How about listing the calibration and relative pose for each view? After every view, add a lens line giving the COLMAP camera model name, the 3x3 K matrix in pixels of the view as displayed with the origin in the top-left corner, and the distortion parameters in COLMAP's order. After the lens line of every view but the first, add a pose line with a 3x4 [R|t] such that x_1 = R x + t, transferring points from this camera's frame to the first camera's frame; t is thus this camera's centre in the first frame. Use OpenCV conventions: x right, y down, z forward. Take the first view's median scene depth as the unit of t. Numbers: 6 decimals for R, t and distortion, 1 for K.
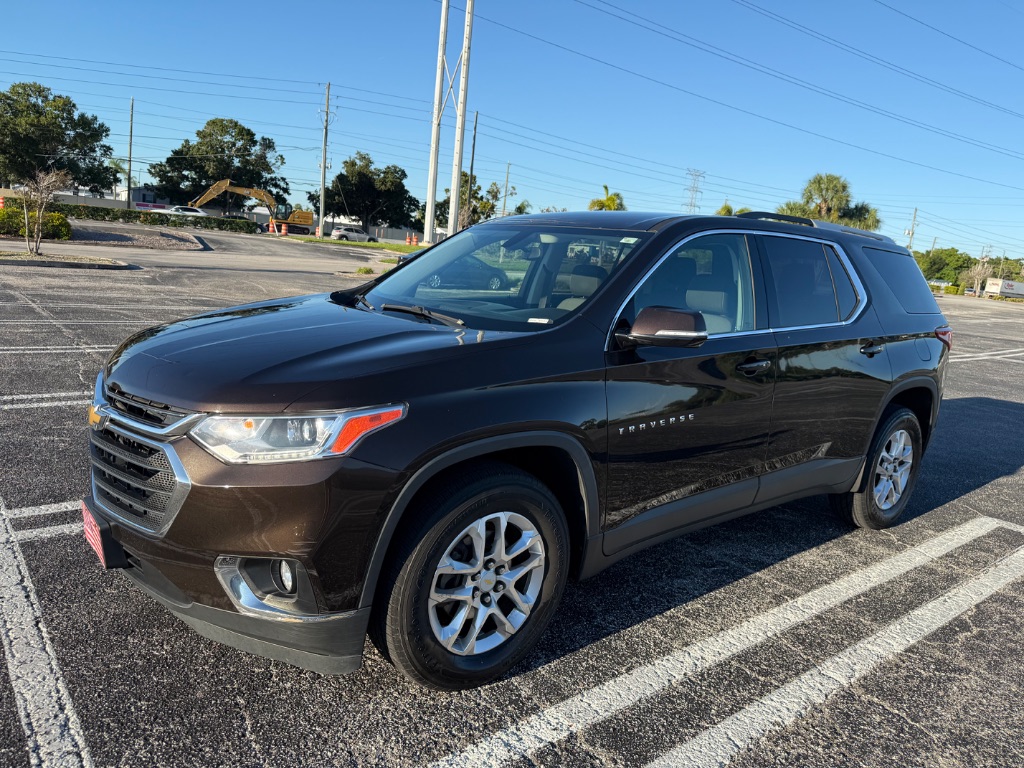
lens RADIAL K [[735.7, 0, 512.0], [0, 735.7, 384.0], [0, 0, 1]] dist [0.029272, -0.042738]
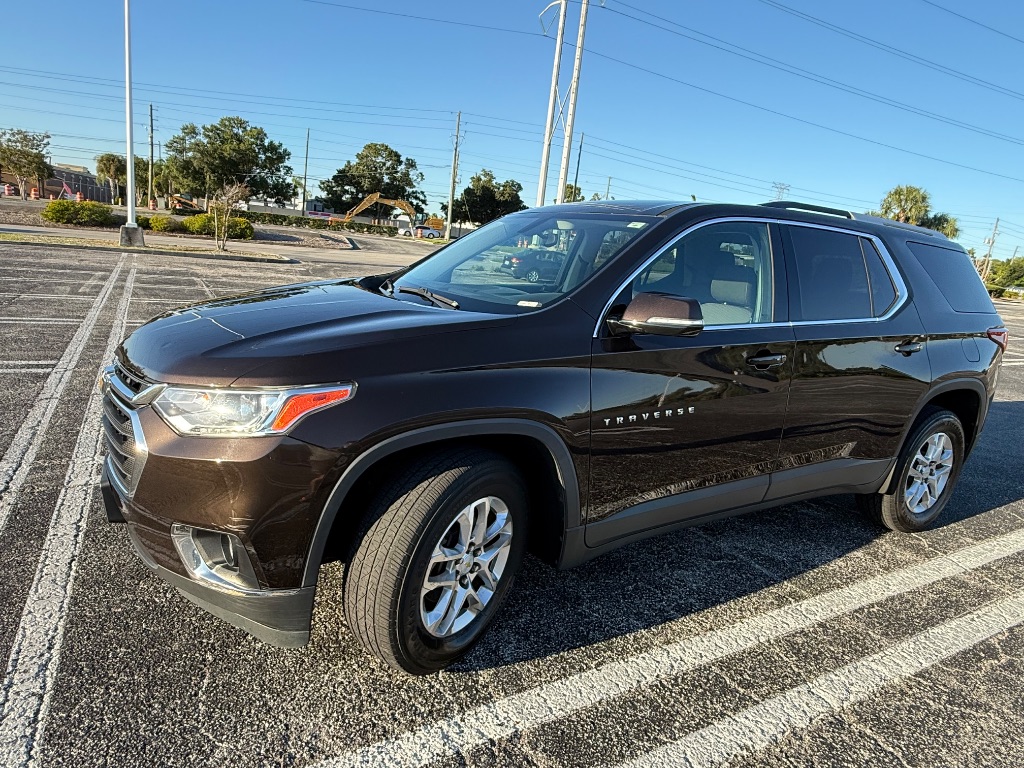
lens RADIAL K [[617.4, 0, 504.5], [0, 617.4, 382.0], [0, 0, 1]] dist [0.000957, -0.000318]
pose [[0.985545, 0.046563, -0.162892, 0.121159], [-0.042251, 0.998661, 0.029836, -0.005232], [0.164064, -0.022523, 0.986193, 0.145605]]
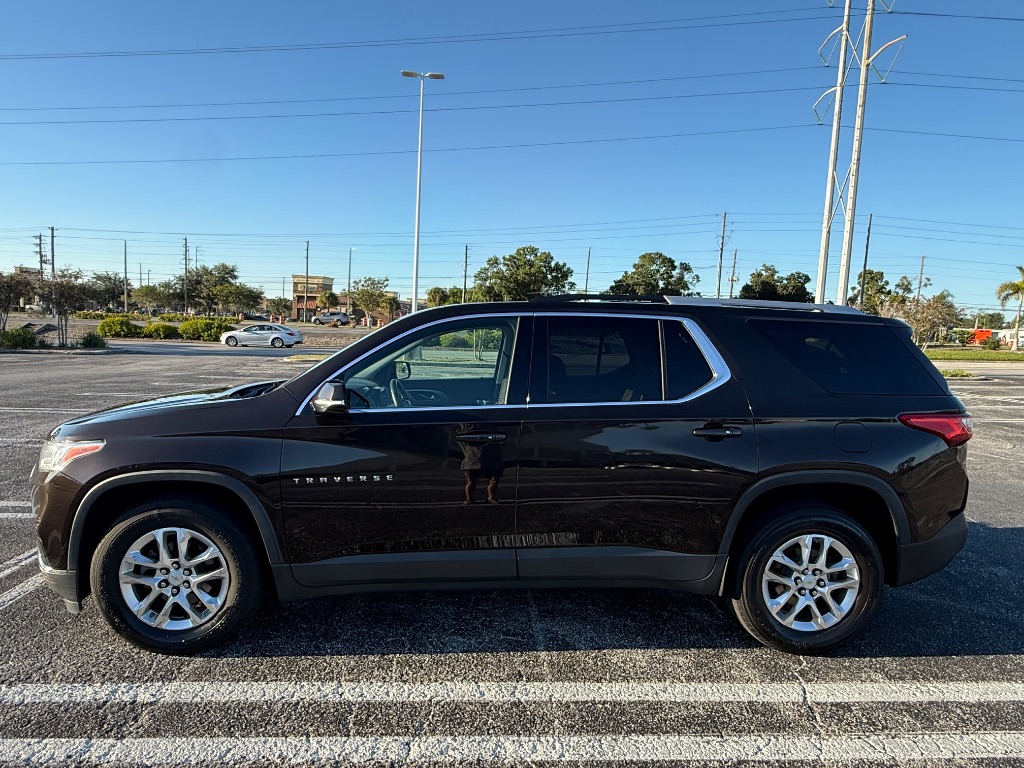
lens RADIAL K [[617.4, 0, 504.5], [0, 617.4, 382.0], [0, 0, 1]] dist [0.000957, -0.000318]
pose [[0.803300, -0.007979, -0.595521, 0.854094], [-0.069421, 0.991840, -0.106930, -0.011542], [0.591514, 0.127239, 0.796192, 0.289116]]
